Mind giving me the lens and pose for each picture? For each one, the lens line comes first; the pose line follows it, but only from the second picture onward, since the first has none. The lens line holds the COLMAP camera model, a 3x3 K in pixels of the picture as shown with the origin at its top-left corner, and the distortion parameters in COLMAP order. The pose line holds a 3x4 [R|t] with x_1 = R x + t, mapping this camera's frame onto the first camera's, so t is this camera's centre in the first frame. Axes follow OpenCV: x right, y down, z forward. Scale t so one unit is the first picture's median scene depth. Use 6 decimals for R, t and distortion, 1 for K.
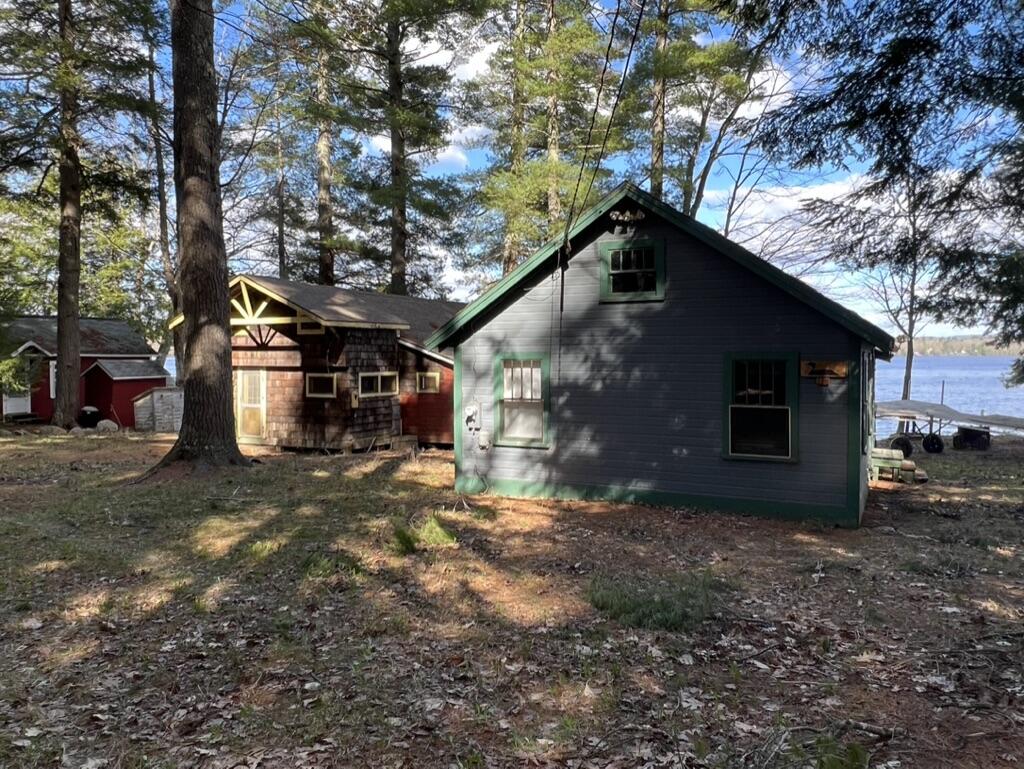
lens RADIAL K [[771.8, 0, 504.0], [0, 771.8, 377.1], [0, 0, 1]] dist [0.002184, -0.006170]
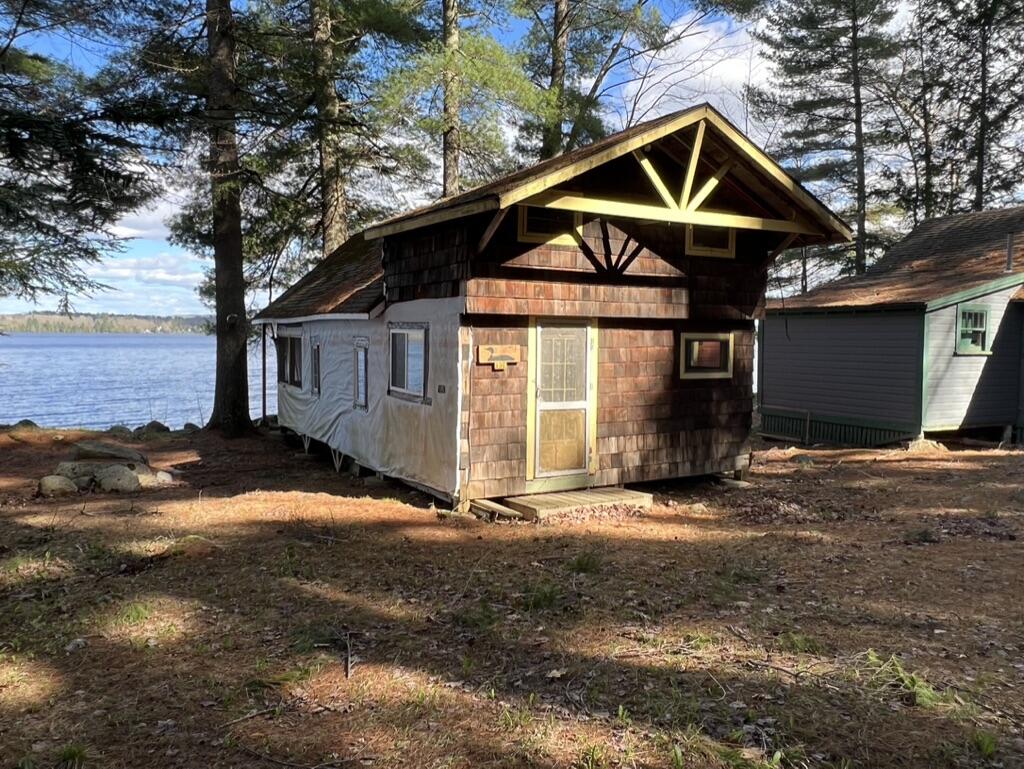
lens RADIAL K [[771.8, 0, 501.5], [0, 771.8, 383.5], [0, 0, 1]] dist [0.002184, -0.006170]
pose [[0.592172, -0.046779, 0.804452, -1.320111], [0.014716, 0.998775, 0.047246, 0.004254], [-0.805677, -0.016139, 0.592135, 1.422863]]
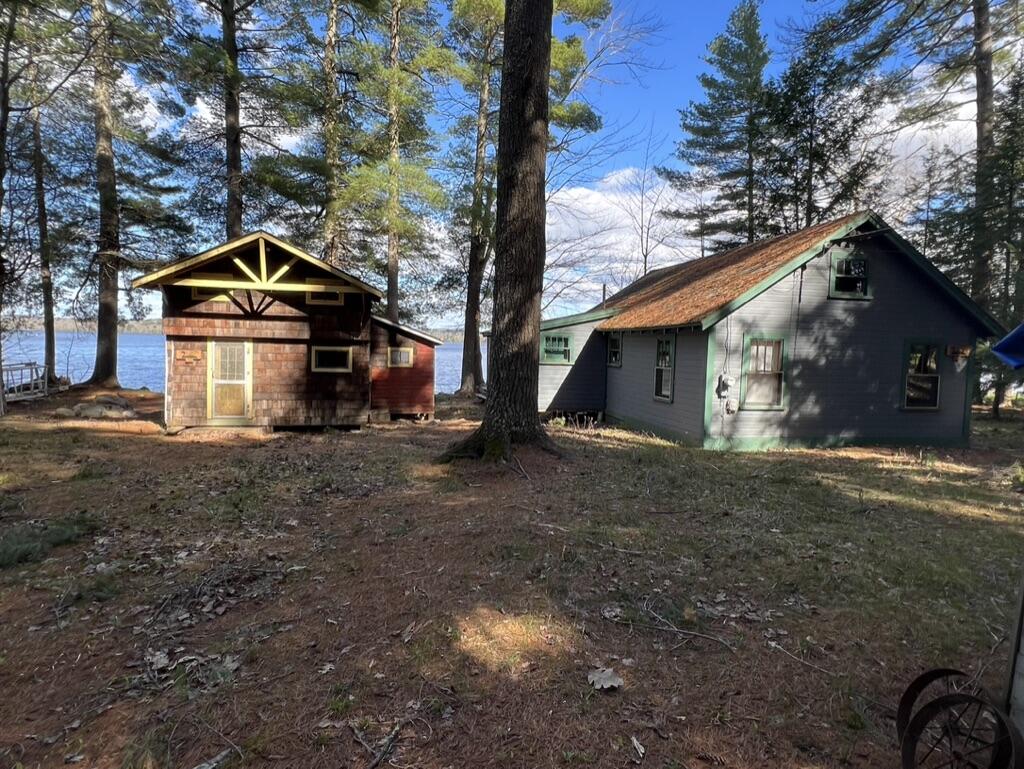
lens RADIAL K [[597.5, 0, 506.7], [0, 597.5, 383.2], [0, 0, 1]] dist [0.001112, -0.002126]
pose [[0.795233, -0.020217, 0.605967, -0.910125], [-0.010068, 0.998866, 0.046538, 0.006290], [-0.606221, -0.043109, 0.794127, 0.503840]]
